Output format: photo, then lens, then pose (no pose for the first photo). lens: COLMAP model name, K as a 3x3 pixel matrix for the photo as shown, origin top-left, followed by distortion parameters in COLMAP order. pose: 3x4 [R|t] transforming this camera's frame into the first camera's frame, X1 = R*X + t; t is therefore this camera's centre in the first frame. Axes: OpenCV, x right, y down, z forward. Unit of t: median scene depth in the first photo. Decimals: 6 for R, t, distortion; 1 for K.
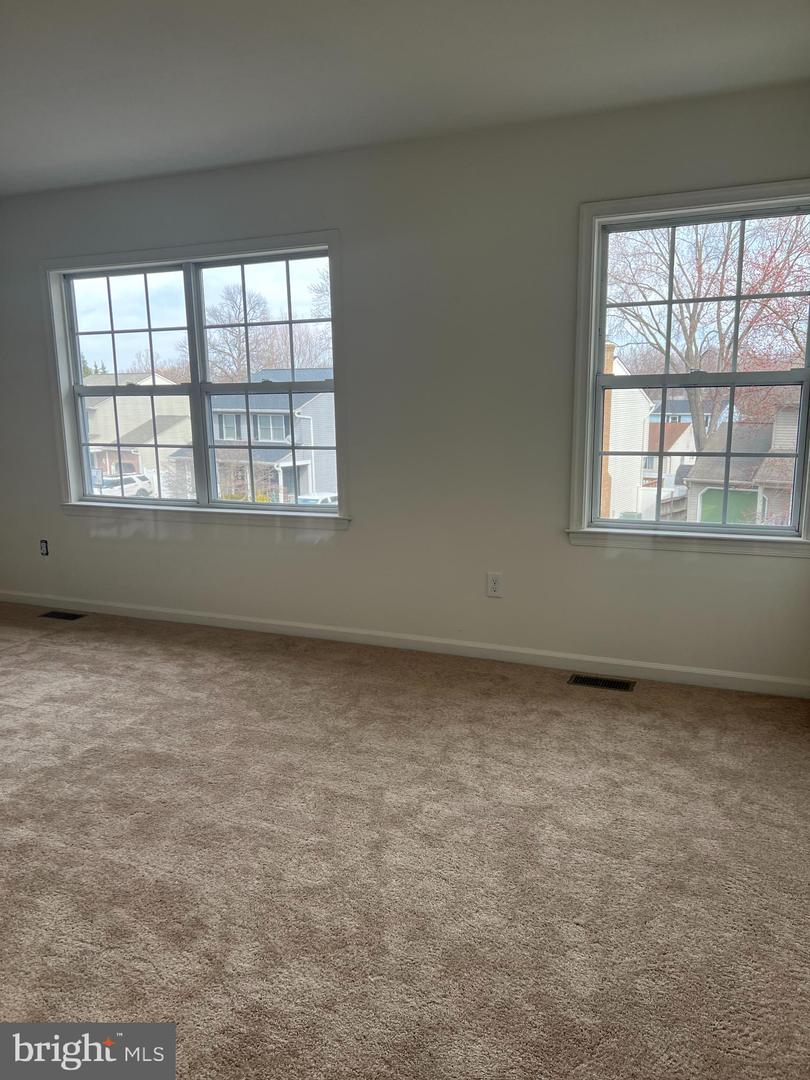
lens RADIAL K [[712.4, 0, 405.2], [0, 712.4, 522.2], [0, 0, 1]] dist [-0.006024, -0.001130]
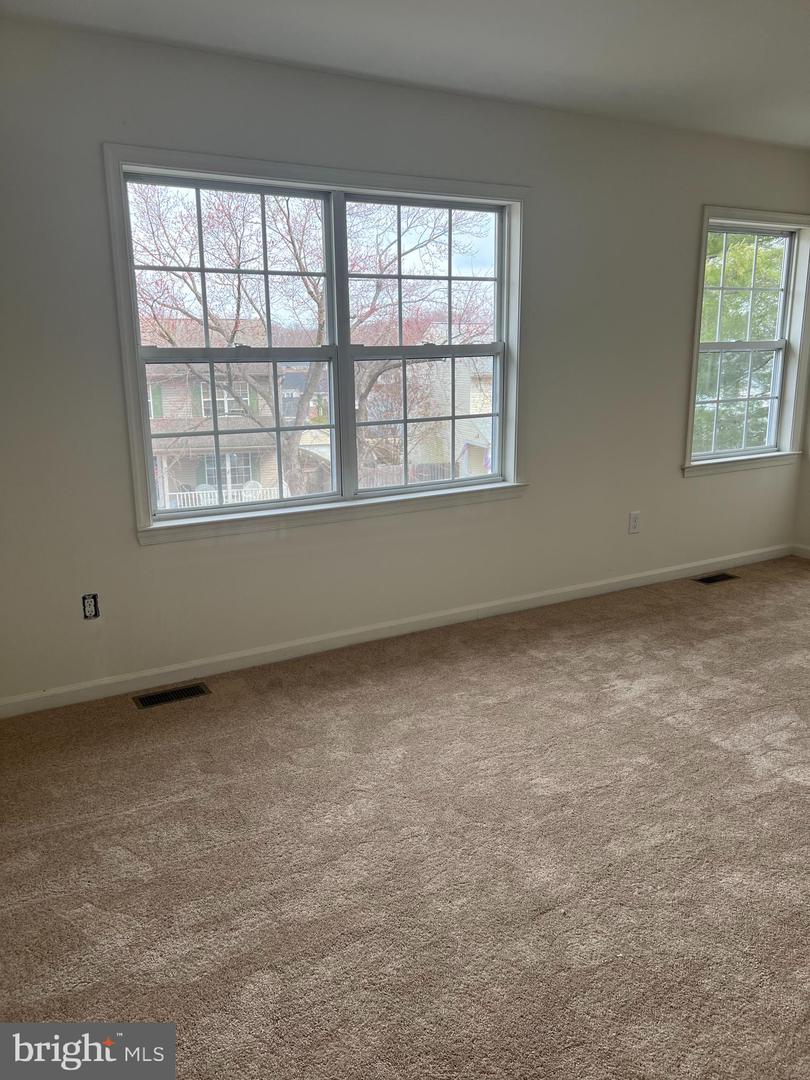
lens RADIAL K [[815.8, 0, 405.0], [0, 815.8, 540.0], [0, 0, 1]] dist [0.002915, -0.004501]
pose [[0.640218, -0.165244, 0.750210, -0.982110], [0.148777, 0.984772, 0.089945, -0.052076], [-0.753648, 0.054029, 0.655053, 0.360727]]
